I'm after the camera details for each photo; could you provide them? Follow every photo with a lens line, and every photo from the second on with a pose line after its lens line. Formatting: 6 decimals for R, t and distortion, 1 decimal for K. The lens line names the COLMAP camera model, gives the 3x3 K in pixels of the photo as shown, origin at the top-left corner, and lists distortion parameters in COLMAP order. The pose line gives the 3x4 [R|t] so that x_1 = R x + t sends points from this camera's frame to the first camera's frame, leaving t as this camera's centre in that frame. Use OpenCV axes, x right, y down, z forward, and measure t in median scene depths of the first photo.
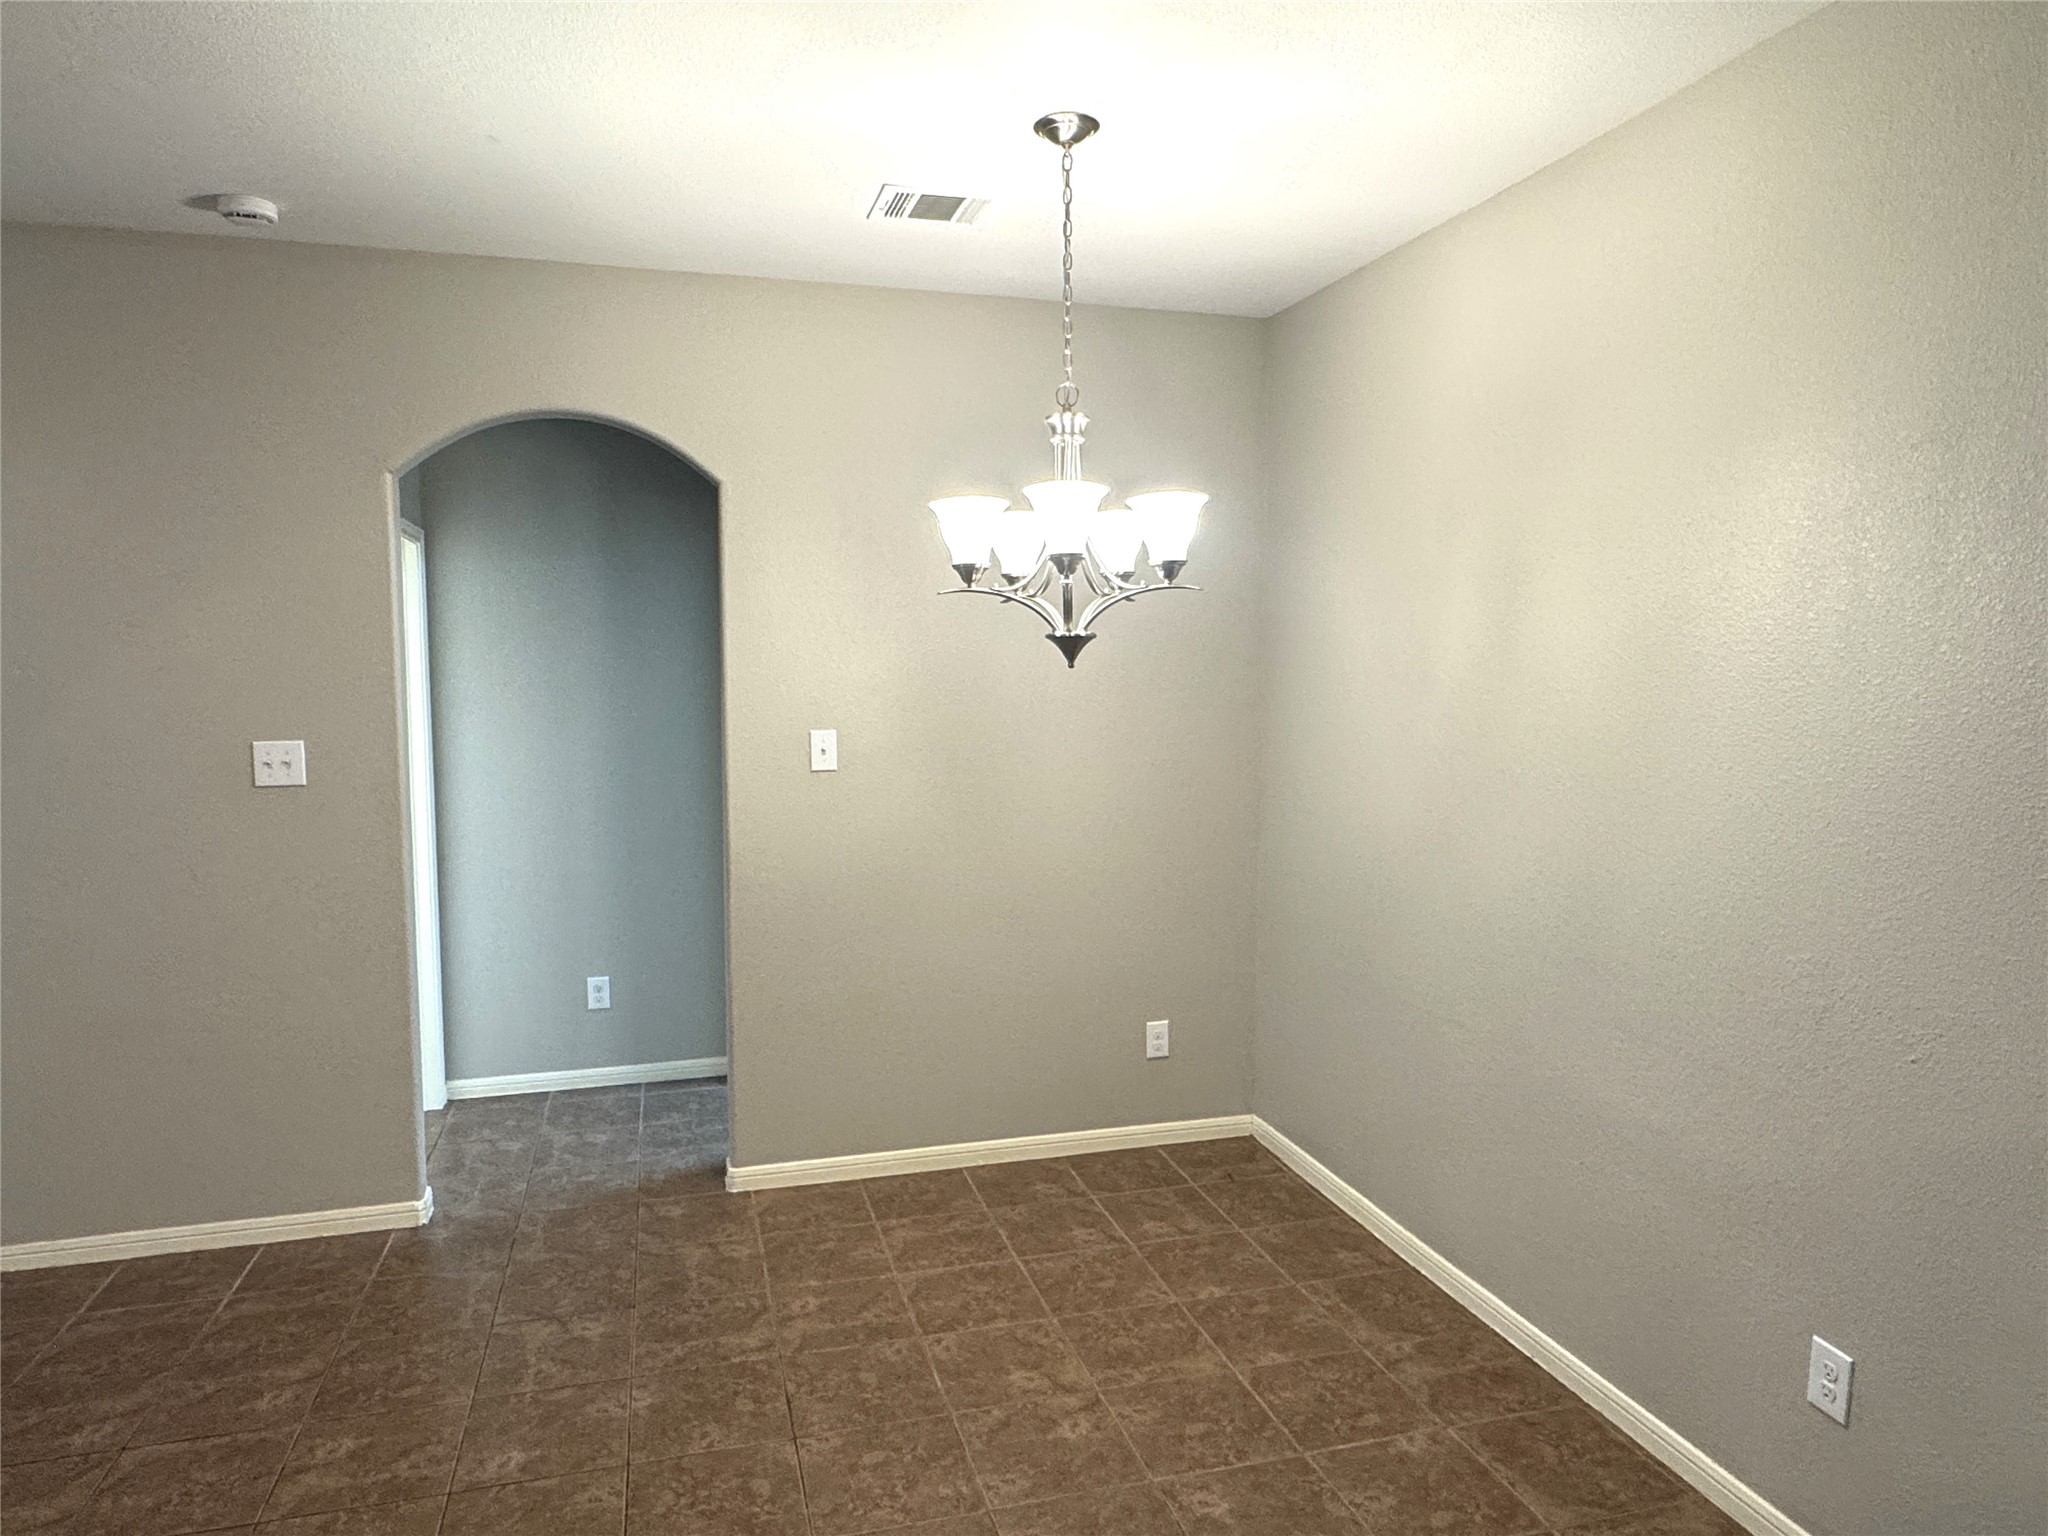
lens RADIAL K [[1235.3, 0, 1025.6], [0, 1235.3, 761.9], [0, 0, 1]] dist [0.001937, -0.000645]
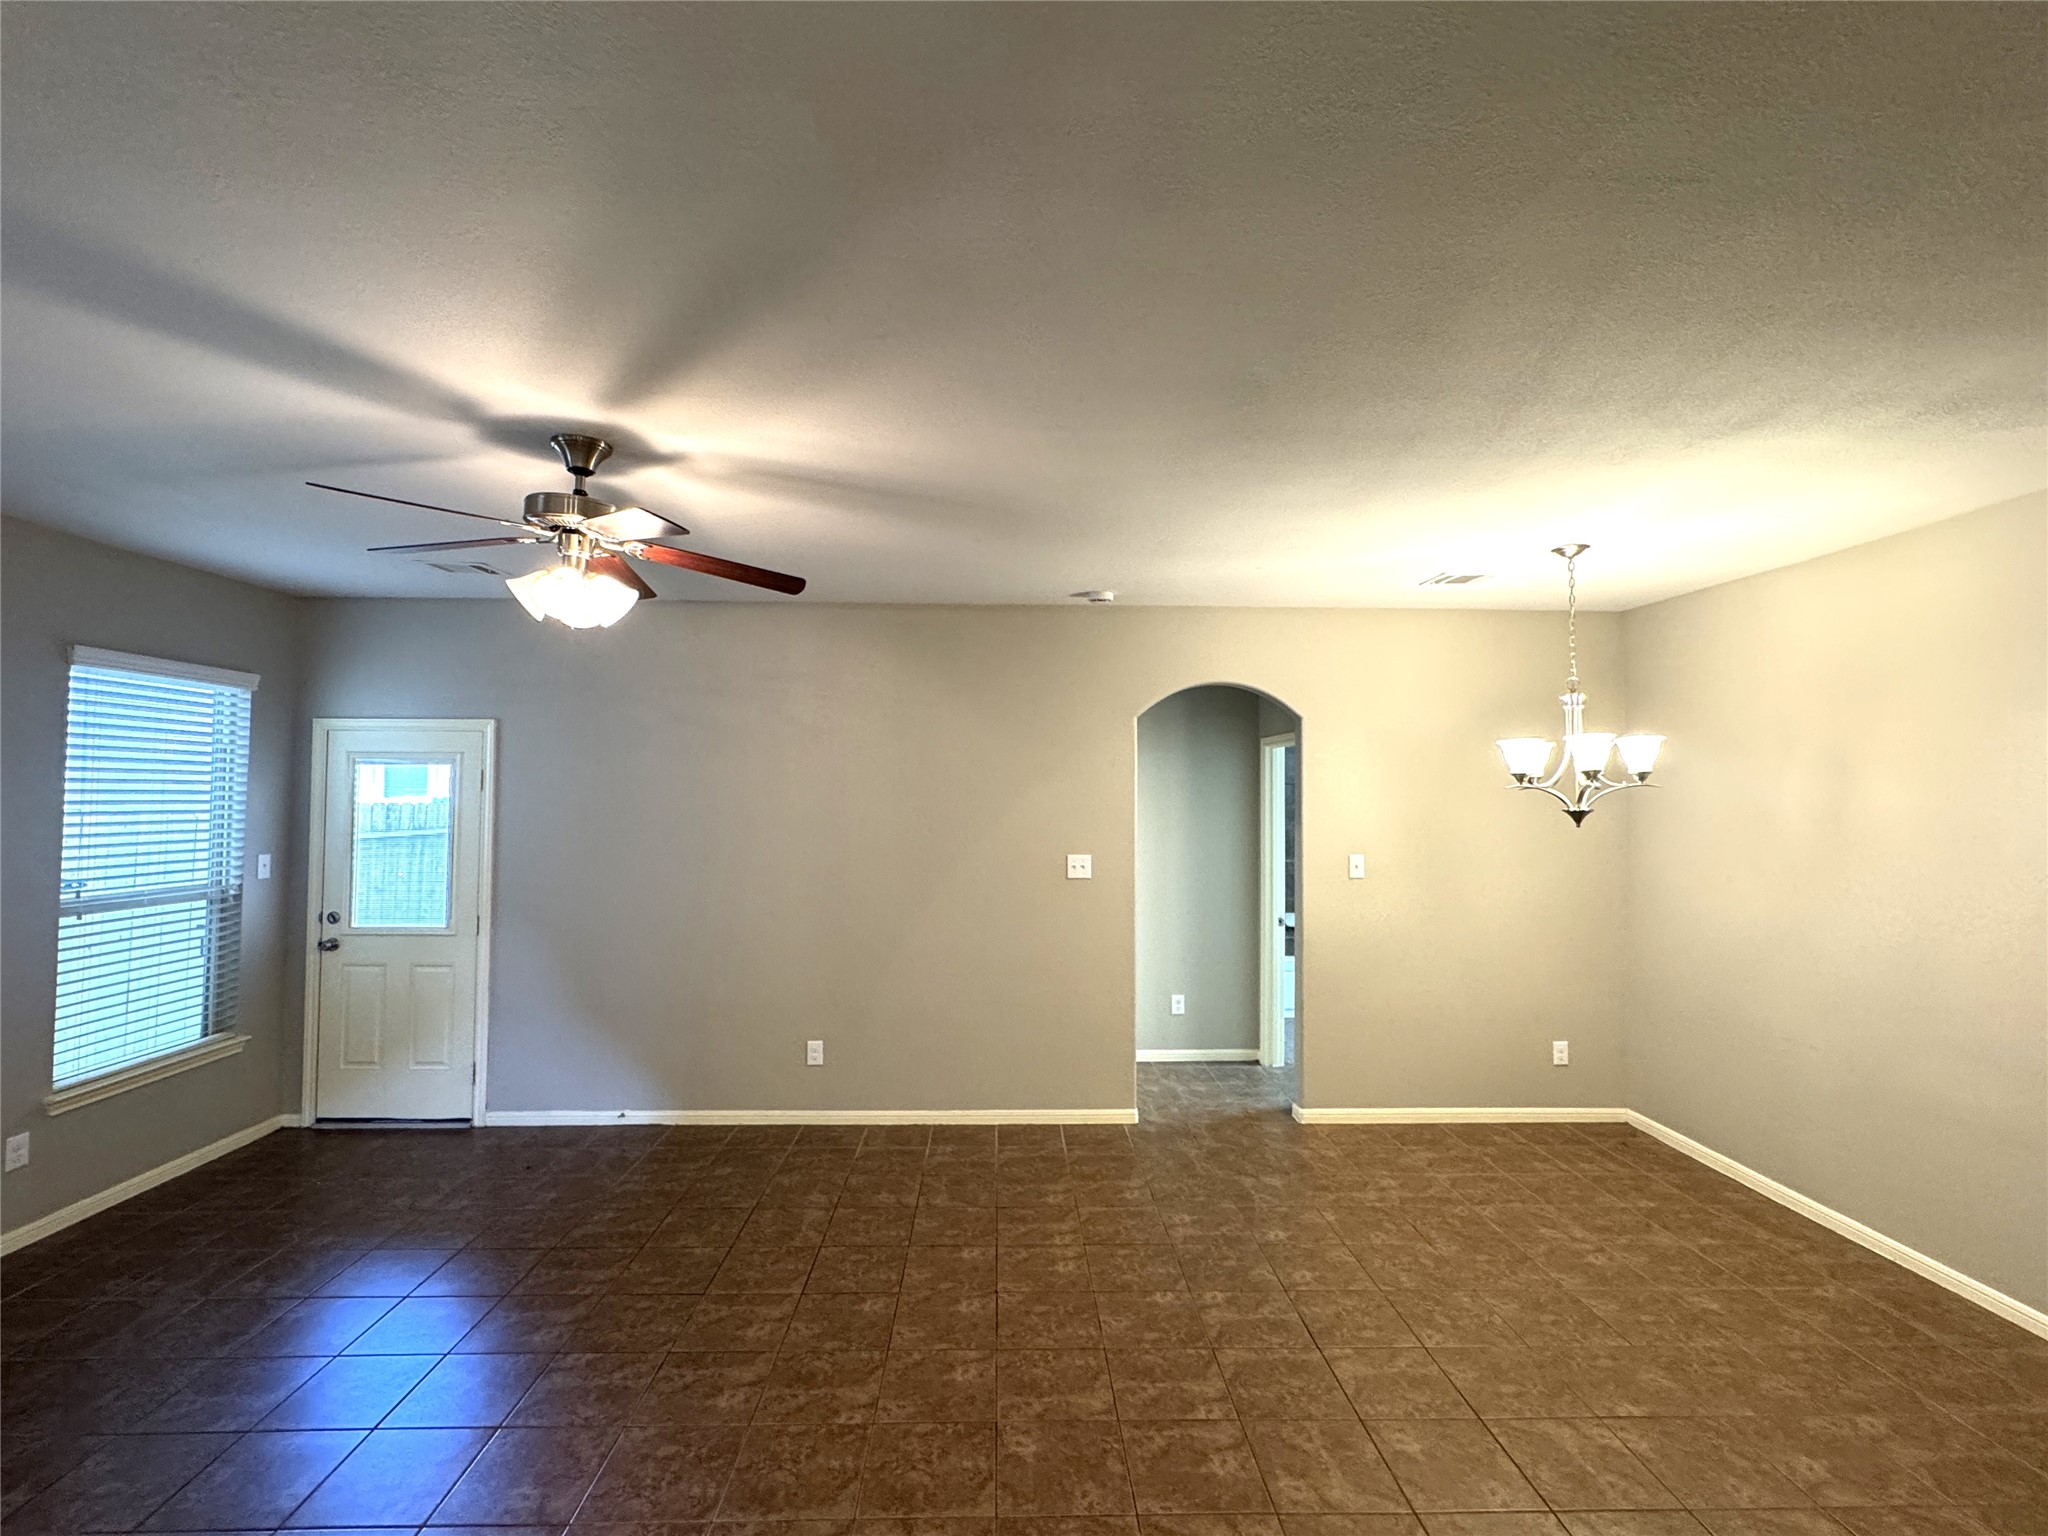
lens RADIAL K [[915.2, 0, 1014.1], [0, 915.2, 766.2], [0, 0, 1]] dist [0.002851, 0.000375]
pose [[0.972298, 0.000655, -0.233744, -0.370603], [-0.026685, 0.993769, -0.108215, 0.003015], [0.232216, 0.111455, 0.966257, -0.429093]]
